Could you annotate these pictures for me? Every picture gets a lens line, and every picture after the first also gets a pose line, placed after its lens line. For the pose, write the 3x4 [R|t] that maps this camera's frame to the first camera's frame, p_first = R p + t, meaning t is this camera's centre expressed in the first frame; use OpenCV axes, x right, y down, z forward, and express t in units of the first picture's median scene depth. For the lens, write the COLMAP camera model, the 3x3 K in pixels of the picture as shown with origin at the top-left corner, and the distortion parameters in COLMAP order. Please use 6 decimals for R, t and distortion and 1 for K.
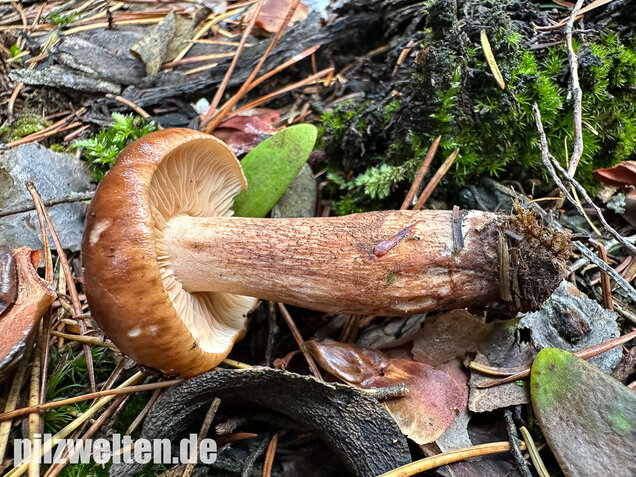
lens RADIAL K [[462.1, 0, 318.0], [0, 462.1, 238.5], [0, 0, 1]] dist [0.003120, -0.002111]
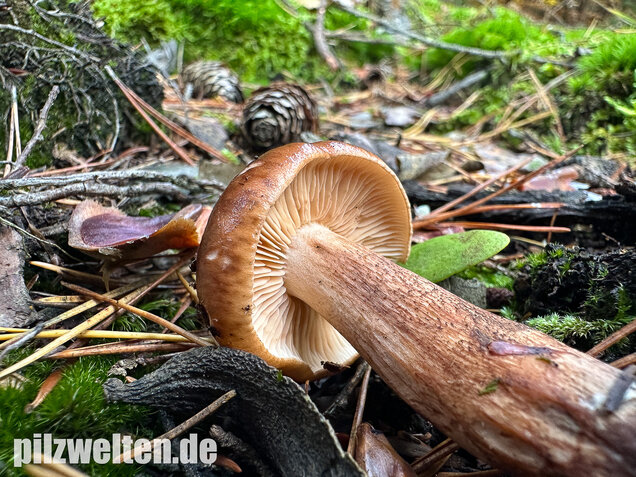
lens RADIAL K [[462.4, 0, 318.0], [0, 462.4, 238.5], [0, 0, 1]] dist [-0.008300, -0.002647]
pose [[0.750340, 0.405471, -0.522095, 0.207589], [-0.581937, 0.779820, -0.230717, 0.202278], [0.313591, 0.476943, 0.821089, 0.177409]]
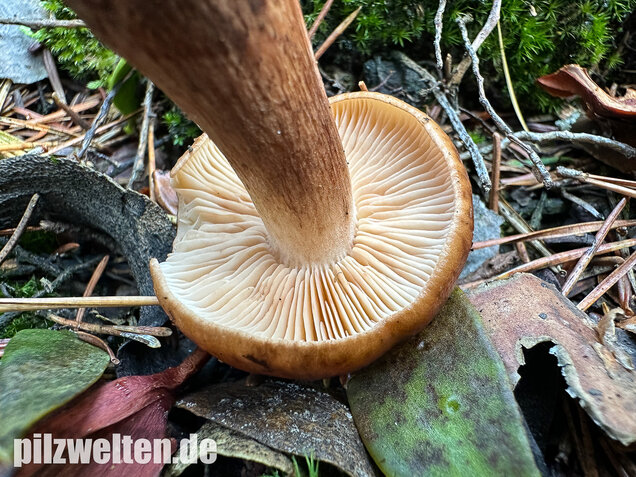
lens RADIAL K [[466.0, 0, 318.0], [0, 466.0, 238.5], [0, 0, 1]] dist [-0.008358, -0.000226]
pose [[0.965127, 0.198348, -0.170846, 0.518824], [-0.187823, 0.979268, 0.075876, 0.218306], [0.182354, -0.041141, 0.982372, 0.080755]]
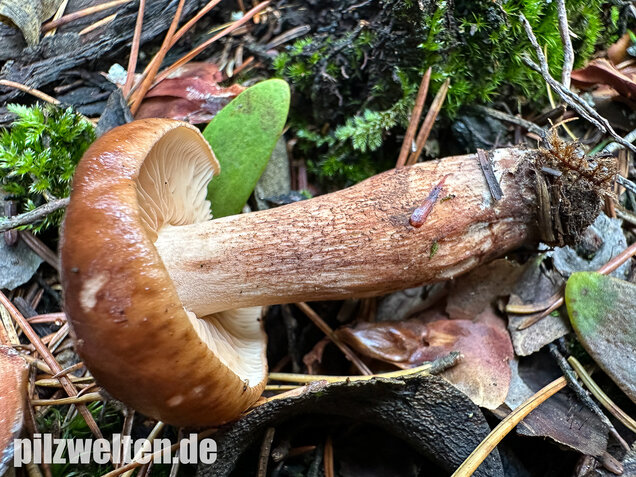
lens RADIAL K [[462.4, 0, 318.0], [0, 462.4, 238.5], [0, 0, 1]] dist [-0.008300, -0.002647]
pose [[0.958330, -0.231447, 0.167440, -0.173300], [0.203519, 0.964488, 0.168356, -0.109181], [-0.200459, -0.127263, 0.971401, 0.167084]]
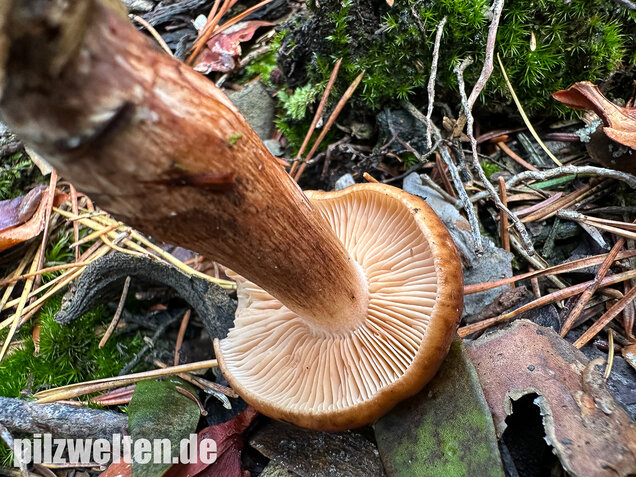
lens RADIAL K [[462.4, 0, 318.0], [0, 462.4, 238.5], [0, 0, 1]] dist [-0.008300, -0.002647]
pose [[0.938827, 0.111802, -0.325735, 0.634505], [-0.035470, 0.972199, 0.231456, -0.078637], [0.342557, -0.205744, 0.916692, -0.010404]]
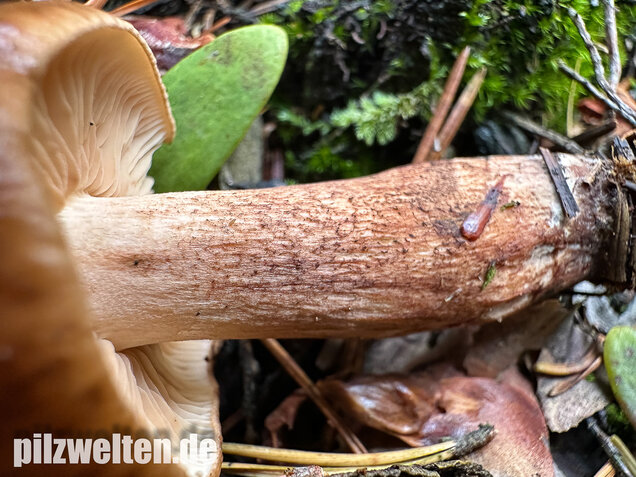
lens RADIAL K [[466.9, 0, 318.0], [0, 466.9, 238.5], [0, 0, 1]] dist [-0.019545, 0.000518]
pose [[0.937972, -0.112076, 0.328097, -0.217086], [0.078432, 0.990371, 0.114079, -0.041285], [-0.337723, -0.081269, 0.937731, 0.444426]]
